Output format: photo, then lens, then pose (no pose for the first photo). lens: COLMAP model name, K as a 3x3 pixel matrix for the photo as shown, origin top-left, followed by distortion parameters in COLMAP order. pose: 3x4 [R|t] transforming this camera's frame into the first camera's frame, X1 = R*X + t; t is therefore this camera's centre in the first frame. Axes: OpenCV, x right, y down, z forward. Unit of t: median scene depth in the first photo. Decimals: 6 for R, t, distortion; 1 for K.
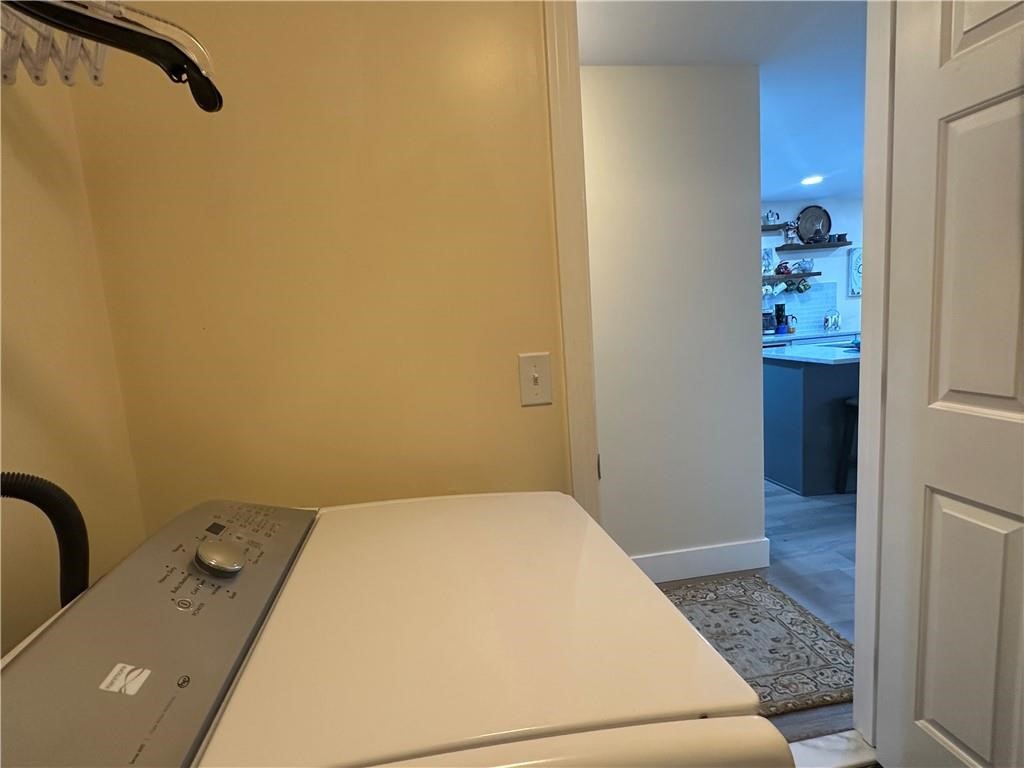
lens RADIAL K [[513.8, 0, 515.1], [0, 513.8, 385.0], [0, 0, 1]] dist [0.002384, 0.001764]
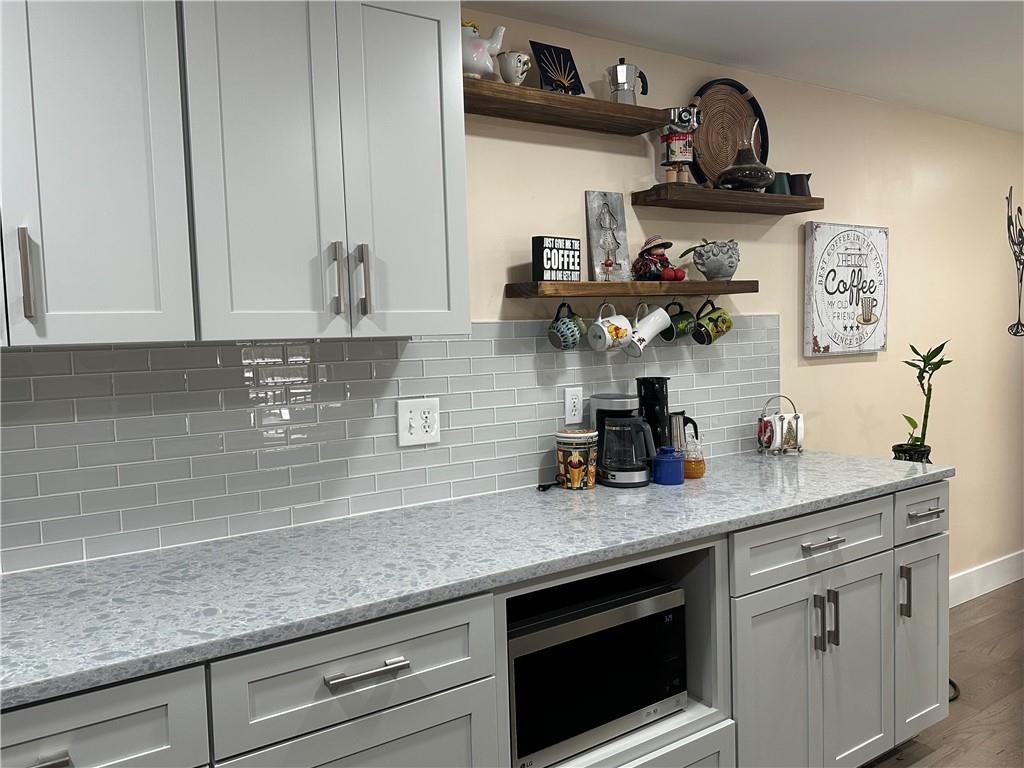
lens RADIAL K [[772.4, 0, 510.9], [0, 772.4, 386.7], [0, 0, 1]] dist [0.069086, -0.003716]
pose [[0.906008, 0.011163, 0.423114, 0.247651], [0.029059, 0.995653, -0.088491, -0.114353], [-0.422263, 0.092468, 0.901745, 0.625949]]
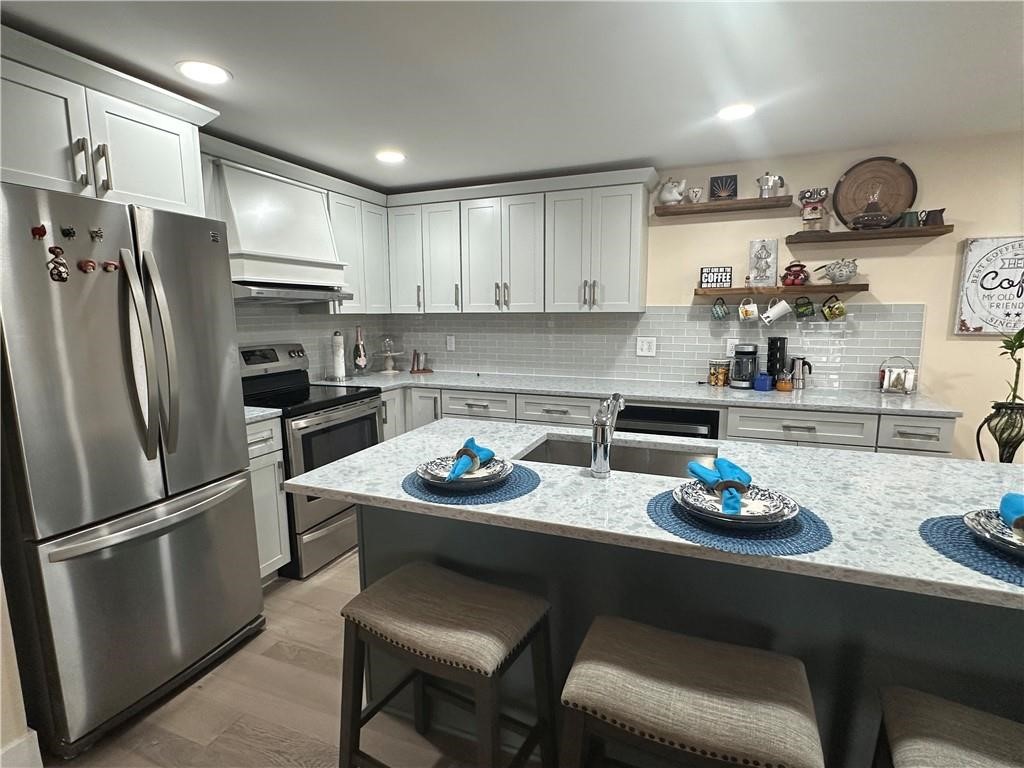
lens RADIAL K [[513.8, 0, 509.7], [0, 513.8, 389.2], [0, 0, 1]] dist [0.002384, 0.001764]
pose [[0.867805, 0.139137, -0.477028, 0.536170], [-0.122808, 0.990272, 0.065425, -0.101137], [0.481490, 0.001806, 0.876450, 0.355757]]
